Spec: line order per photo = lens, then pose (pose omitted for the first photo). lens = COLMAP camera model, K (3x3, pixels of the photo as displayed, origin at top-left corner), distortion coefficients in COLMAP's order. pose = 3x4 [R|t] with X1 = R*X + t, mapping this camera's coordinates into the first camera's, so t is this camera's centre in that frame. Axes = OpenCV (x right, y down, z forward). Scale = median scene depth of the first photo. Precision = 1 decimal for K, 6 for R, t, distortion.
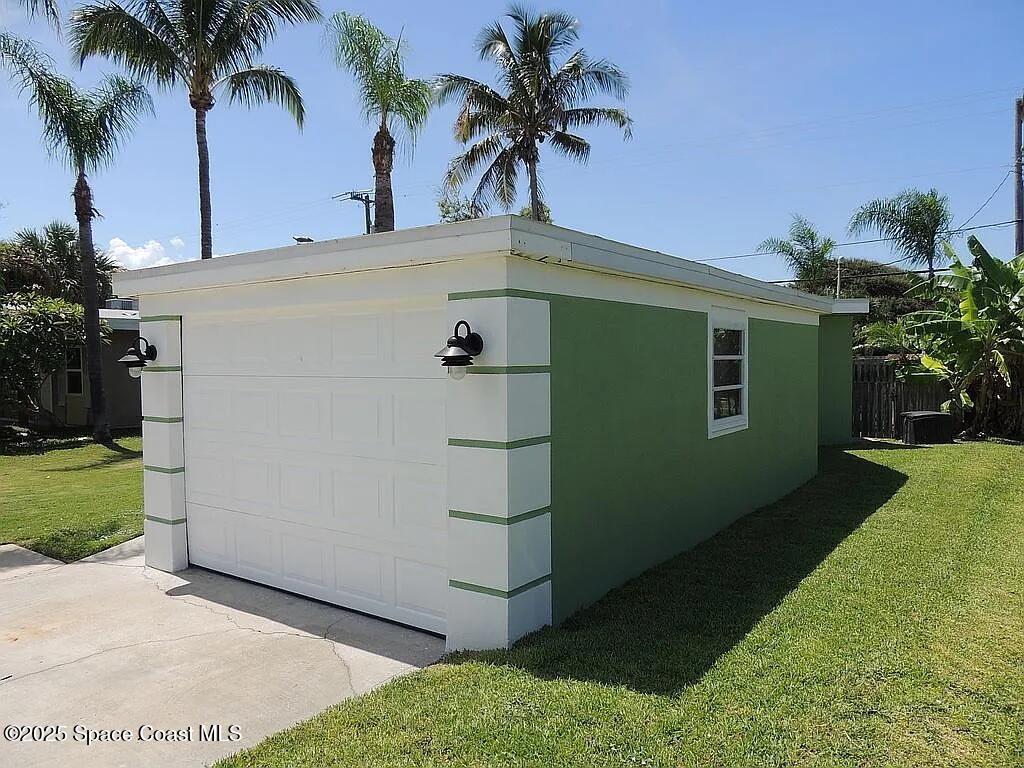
lens RADIAL K [[728.1, 0, 512.0], [0, 728.1, 384.0], [0, 0, 1]] dist [-0.026398, 0.002566]
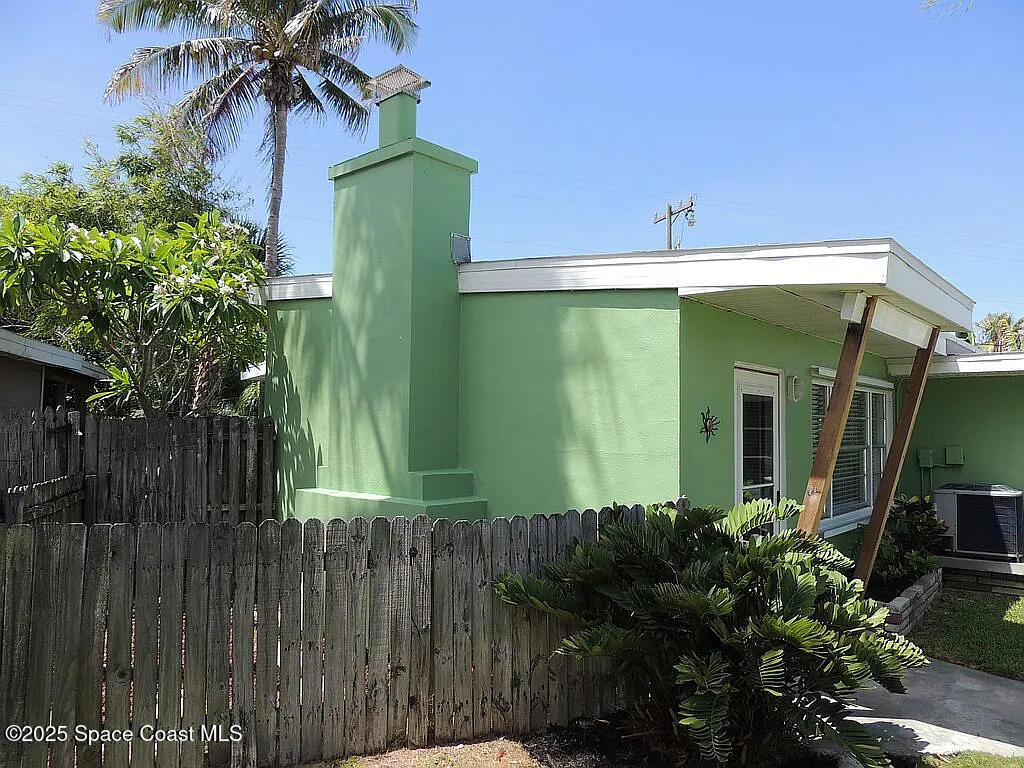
lens RADIAL K [[728.1, 0, 512.0], [0, 728.1, 384.0], [0, 0, 1]] dist [-0.026398, 0.002566]
pose [[0.621390, 0.066055, 0.780712, -0.322390], [0.001943, 0.996307, -0.085843, -0.010931], [-0.783499, 0.054859, 0.618966, 0.469644]]
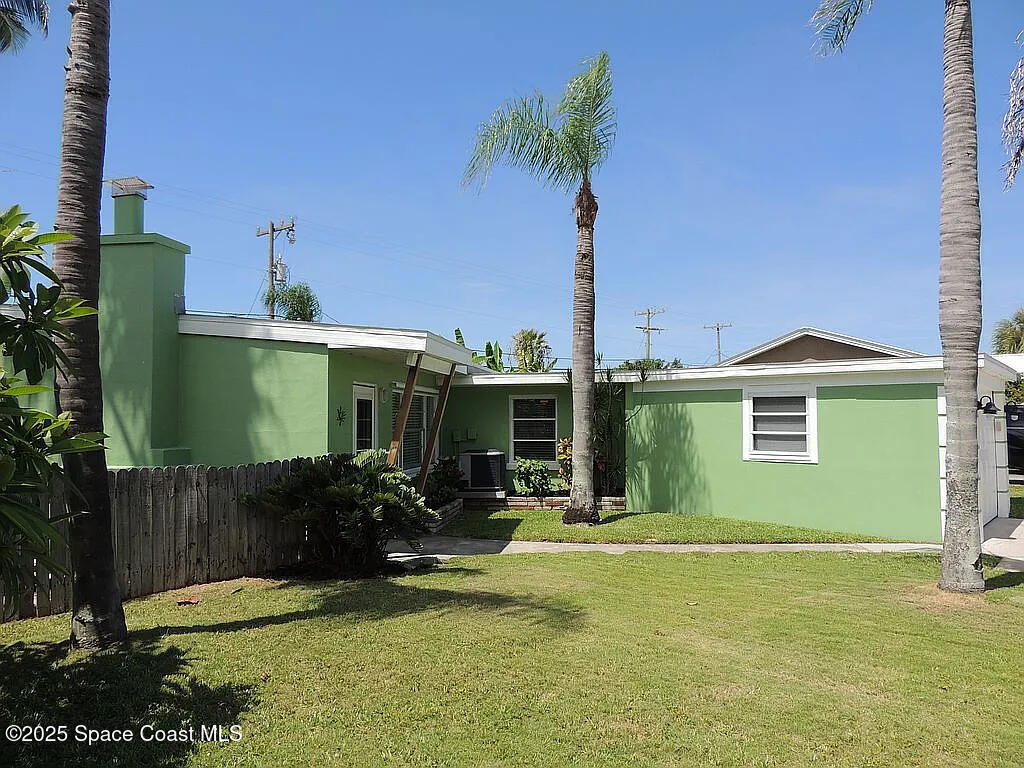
lens RADIAL K [[728.1, 0, 512.0], [0, 728.1, 384.0], [0, 0, 1]] dist [-0.026398, 0.002566]
pose [[0.112047, 0.065576, 0.991537, -0.474655], [0.035642, 0.996913, -0.069959, -0.004665], [-0.993063, 0.043179, 0.109364, 0.427847]]
